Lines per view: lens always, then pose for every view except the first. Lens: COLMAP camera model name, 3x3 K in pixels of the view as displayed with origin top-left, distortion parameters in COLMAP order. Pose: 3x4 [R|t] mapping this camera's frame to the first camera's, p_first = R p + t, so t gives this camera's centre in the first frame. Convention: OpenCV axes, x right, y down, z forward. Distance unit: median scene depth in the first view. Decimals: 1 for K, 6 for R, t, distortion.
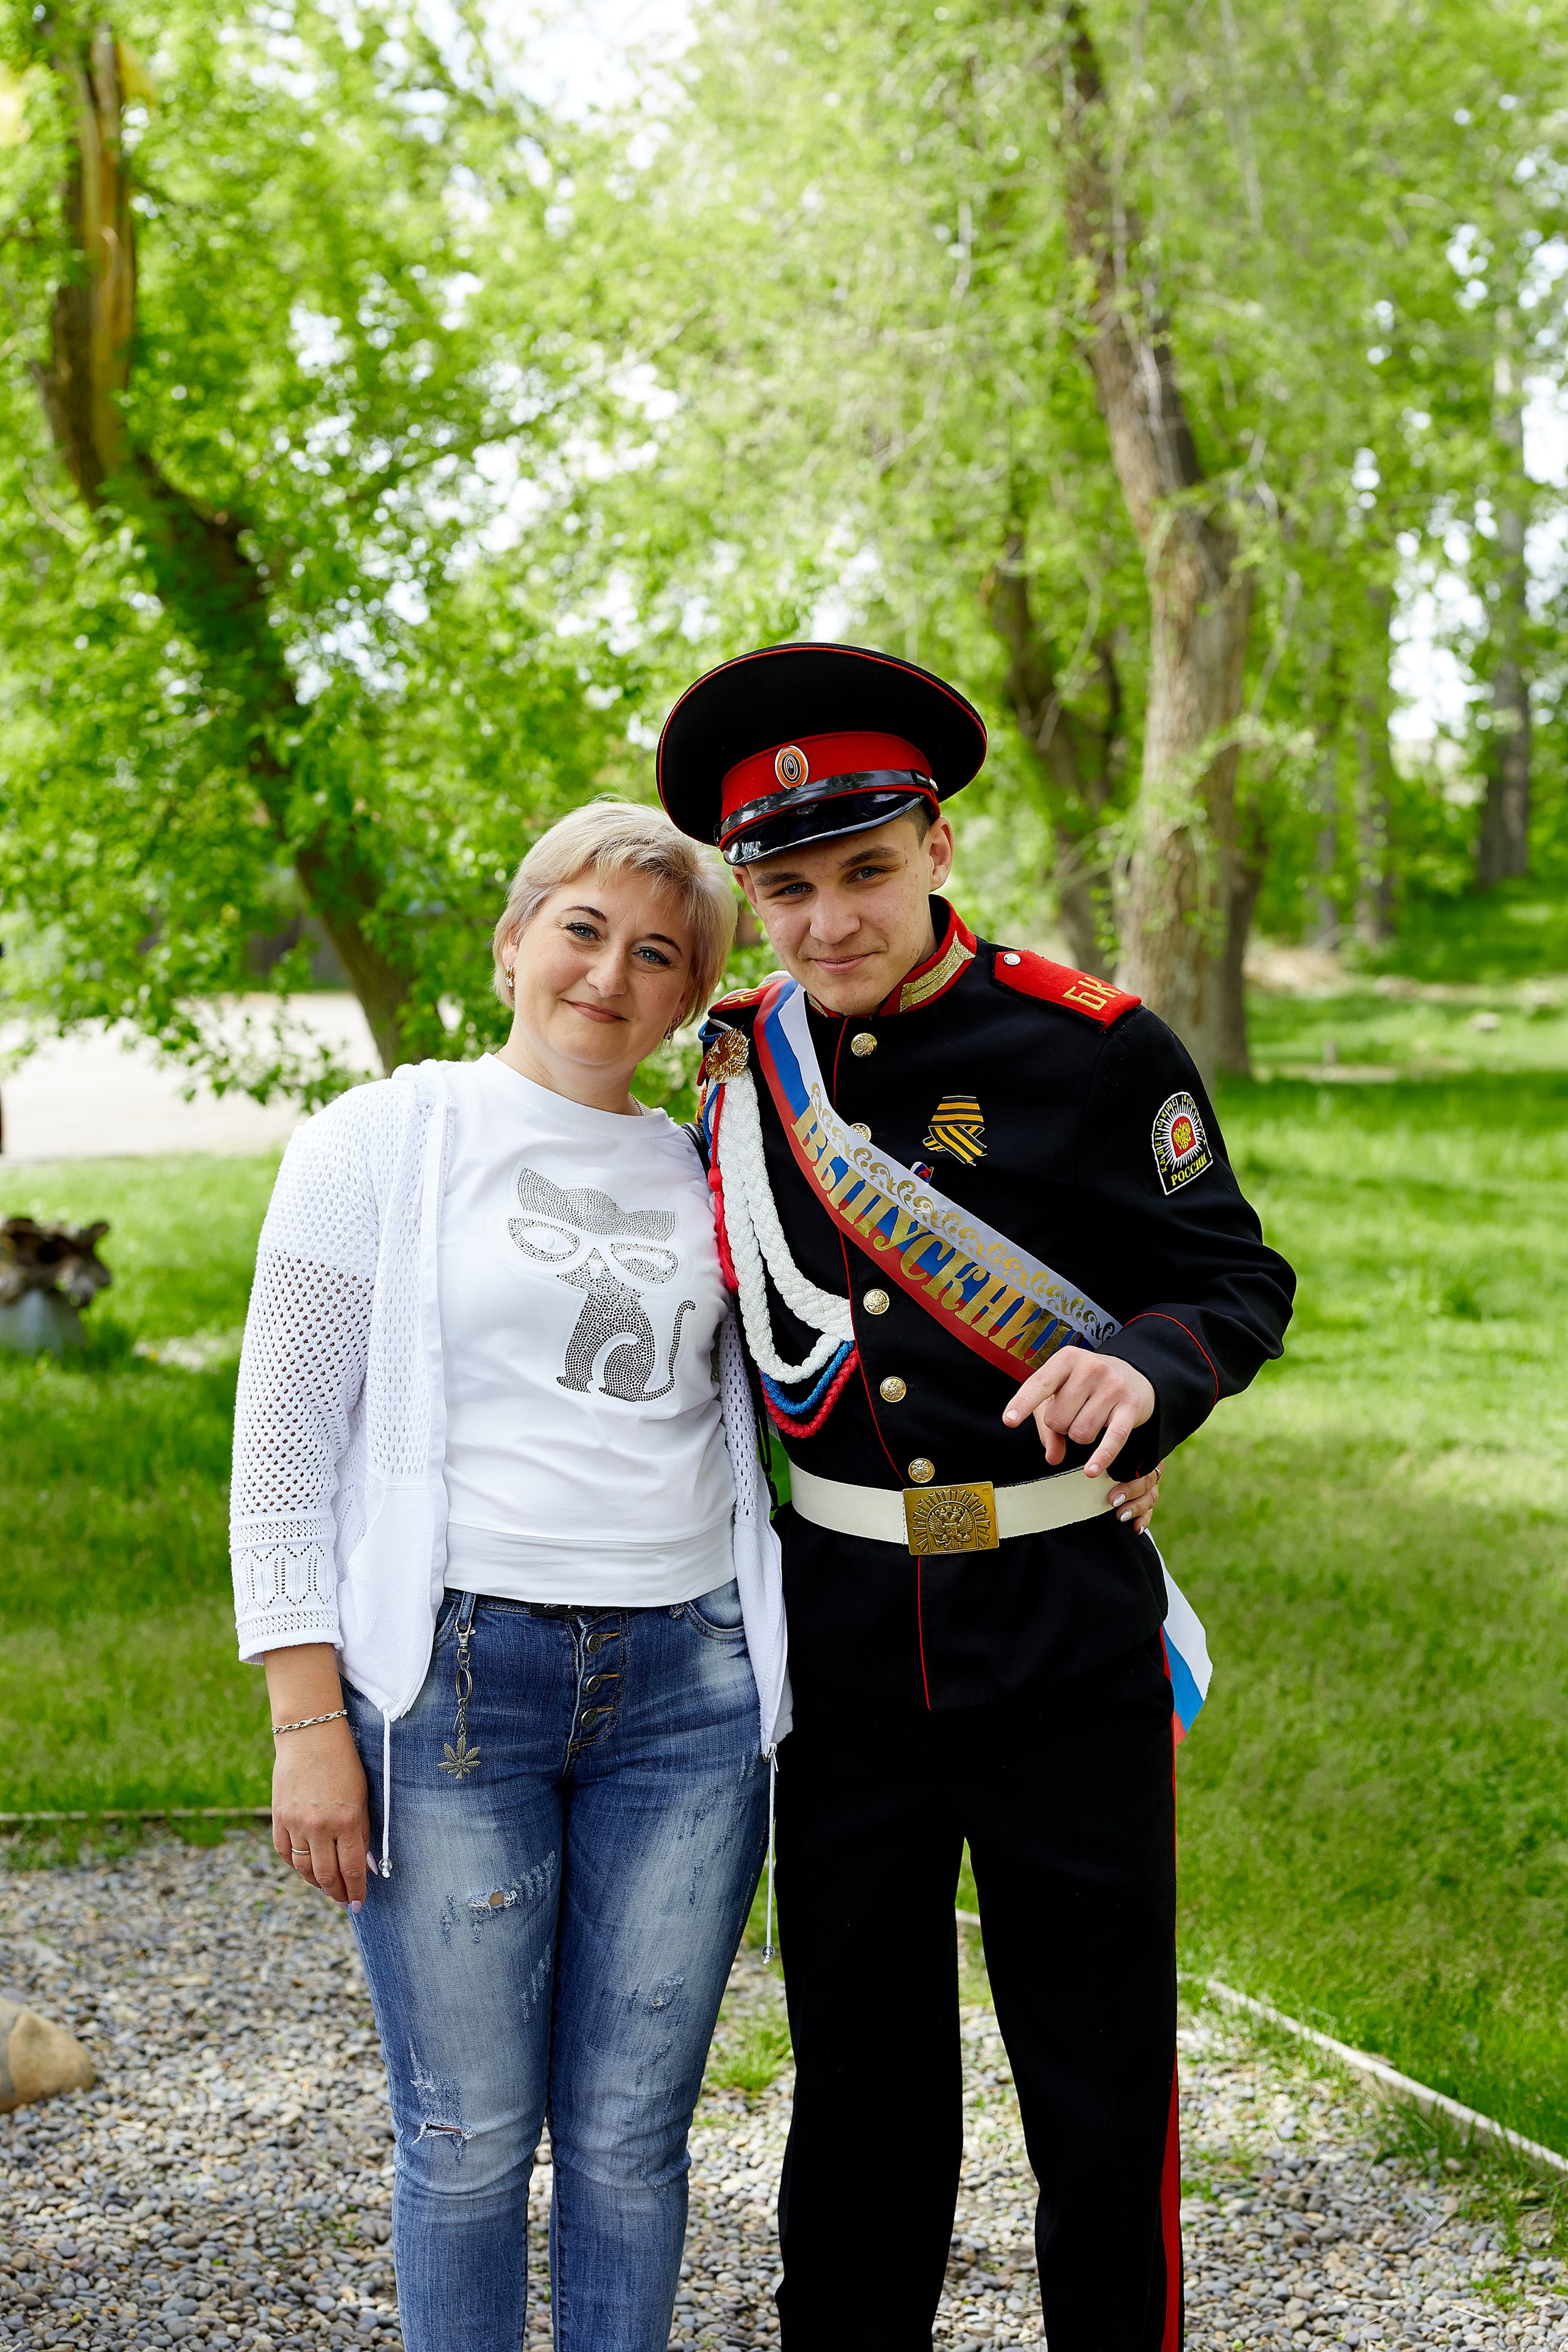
lens RADIAL K [[3317.6, 0, 788.5], [0, 3317.6, 1178.8], [0, 0, 1]] dist [0.007697, 0.019796]
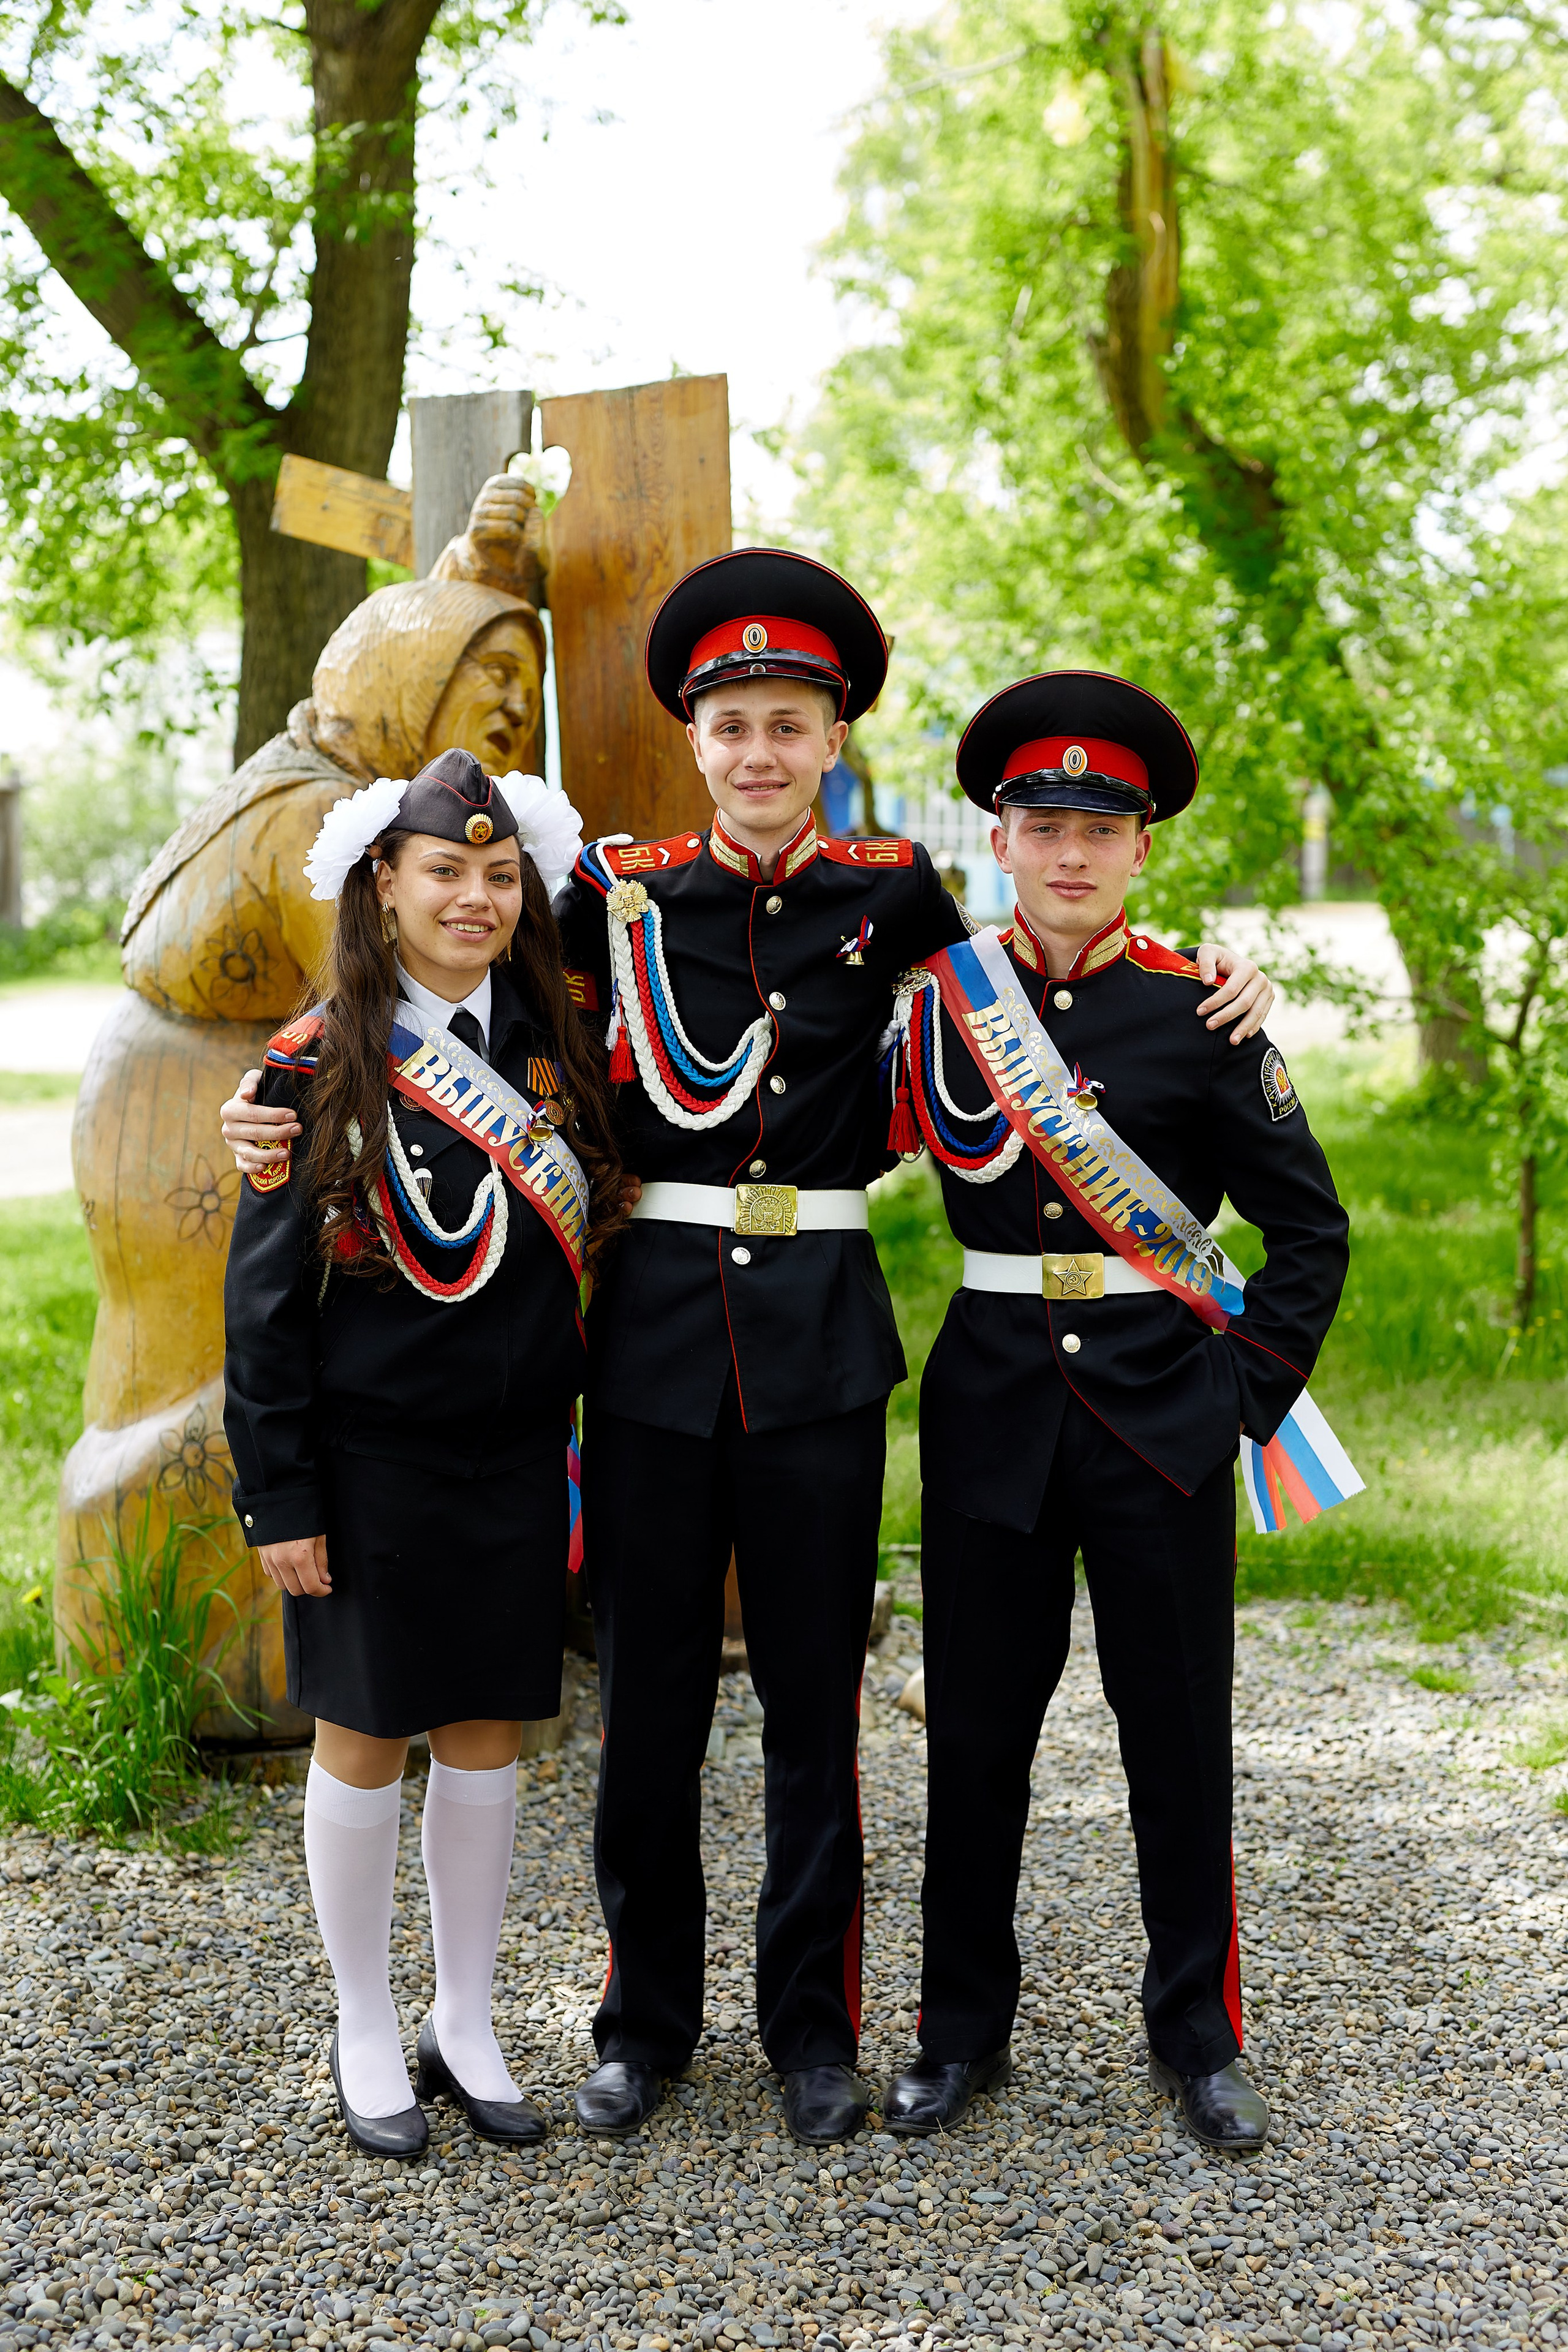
lens RADIAL K [[3339.5, 0, 774.3], [0, 3339.5, 1169.7], [0, 0, 1]] dist [-0.005770, 0.070376]
pose [[0.944702, 0.019668, -0.327339, 0.048161], [-0.012165, 0.999615, 0.024953, 0.008250], [0.327704, -0.019591, 0.944577, -0.107252]]
